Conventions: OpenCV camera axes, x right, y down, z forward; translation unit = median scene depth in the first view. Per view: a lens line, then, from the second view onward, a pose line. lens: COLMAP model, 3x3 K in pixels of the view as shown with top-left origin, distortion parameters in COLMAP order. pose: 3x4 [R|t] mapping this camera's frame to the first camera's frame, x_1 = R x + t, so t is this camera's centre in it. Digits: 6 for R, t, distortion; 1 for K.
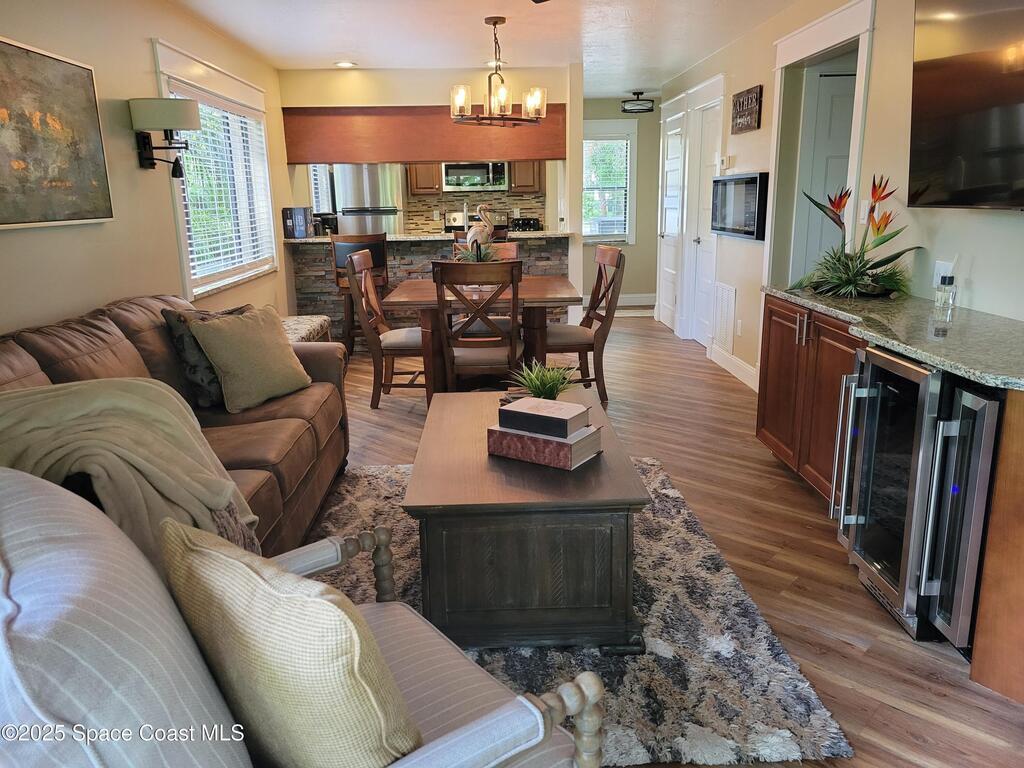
lens RADIAL K [[760.2, 0, 503.6], [0, 760.2, 381.8], [0, 0, 1]] dist [0.051564, -0.027509]
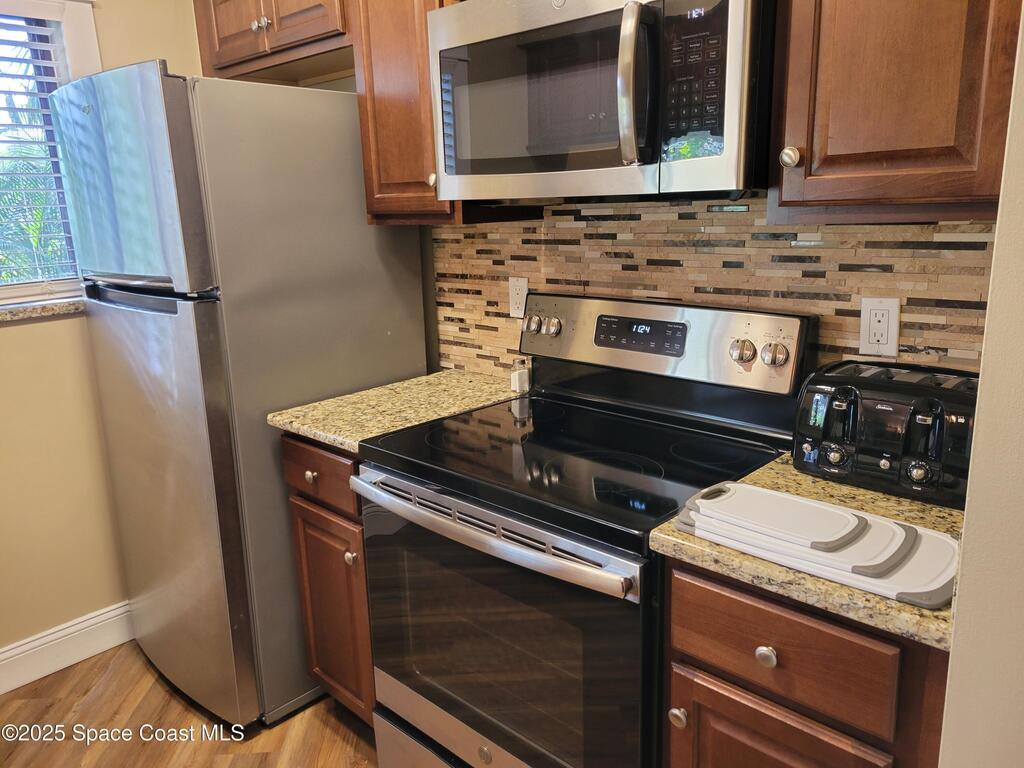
lens RADIAL K [[760.2, 0, 503.6], [0, 760.2, 381.8], [0, 0, 1]] dist [0.051564, -0.027509]
pose [[0.705307, 0.162466, -0.690034, 0.102170], [-0.146408, 0.985782, 0.082451, -0.283931], [0.693619, 0.042874, 0.719065, 1.111394]]
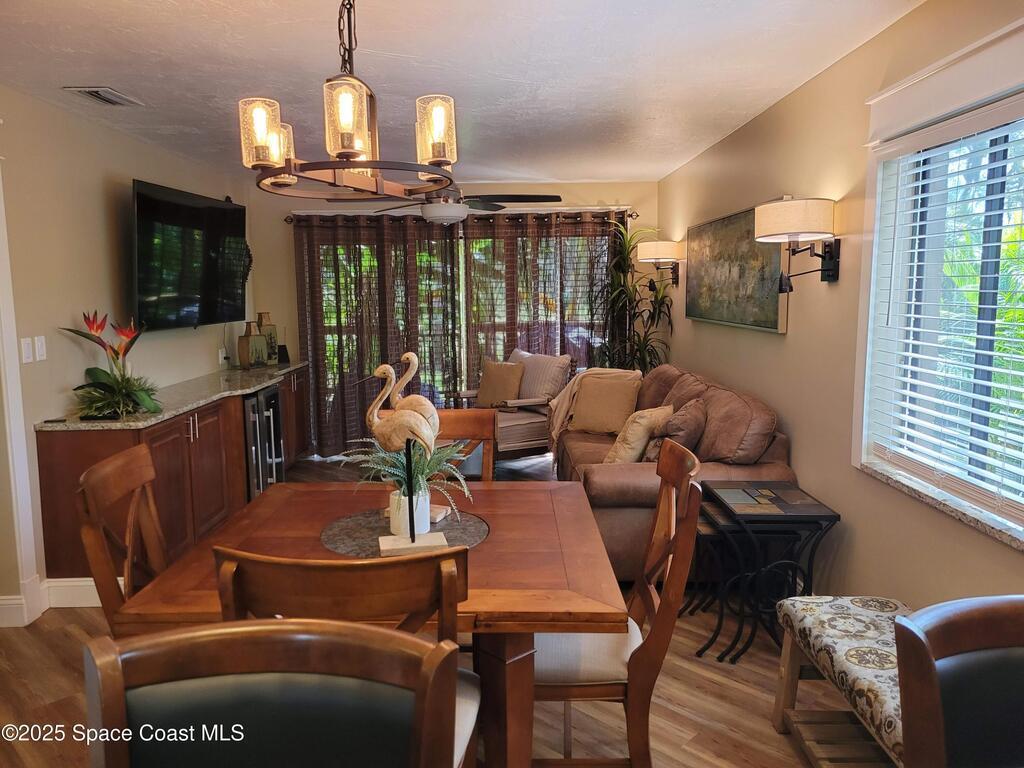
lens RADIAL K [[760.2, 0, 503.6], [0, 760.2, 381.8], [0, 0, 1]] dist [0.051564, -0.027509]
pose [[-0.999261, 0.027808, 0.026523, -0.073657], [0.035426, 0.934038, 0.355413, -0.274500], [-0.014890, 0.356090, -0.934333, 1.035129]]
